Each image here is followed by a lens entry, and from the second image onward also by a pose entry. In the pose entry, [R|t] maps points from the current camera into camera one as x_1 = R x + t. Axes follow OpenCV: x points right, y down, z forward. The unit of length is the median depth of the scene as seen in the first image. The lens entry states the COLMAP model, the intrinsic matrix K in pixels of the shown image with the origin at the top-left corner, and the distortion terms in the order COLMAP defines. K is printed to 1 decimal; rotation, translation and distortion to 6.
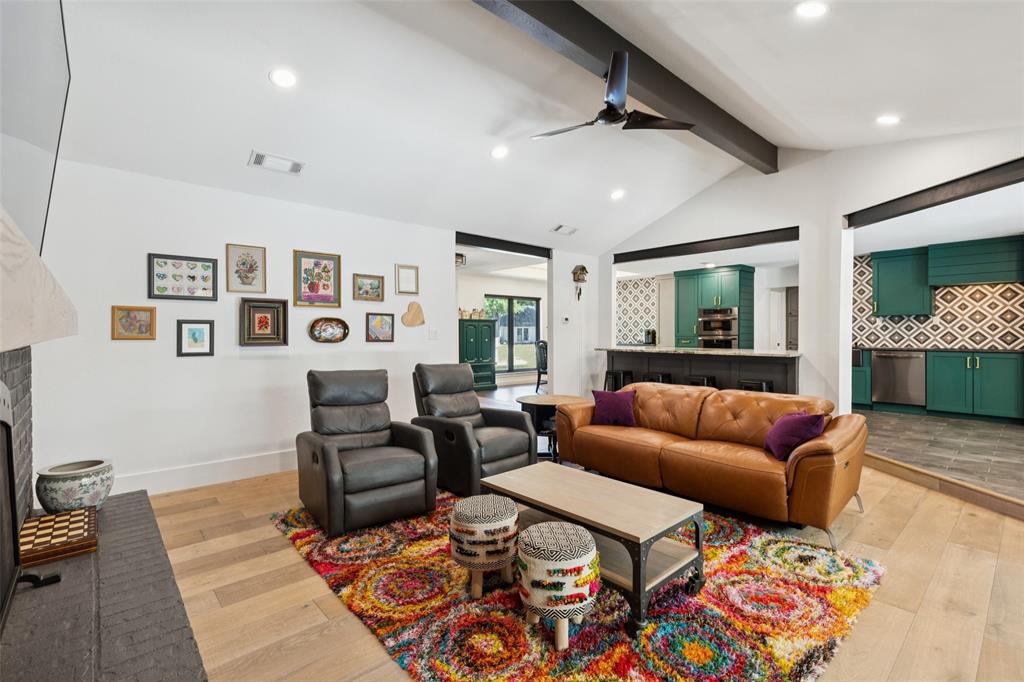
lens RADIAL K [[465.0, 0, 515.4], [0, 465.0, 336.7], [0, 0, 1]] dist [0.003985, 0.001017]
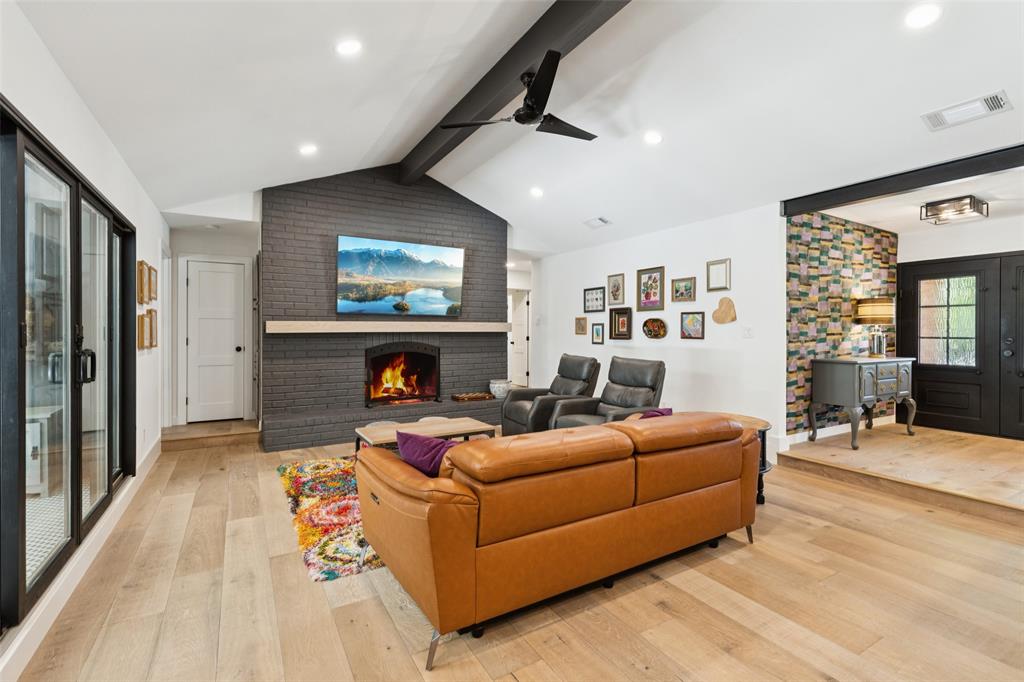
lens RADIAL K [[465.0, 0, 514.4], [0, 465.0, 332.6], [0, 0, 1]] dist [0.003985, 0.001017]
pose [[-0.193902, 0.001530, -0.981020, 0.939787], [-0.004993, 0.999984, 0.002547, -0.004489], [0.981008, 0.005392, -0.193891, 0.908207]]
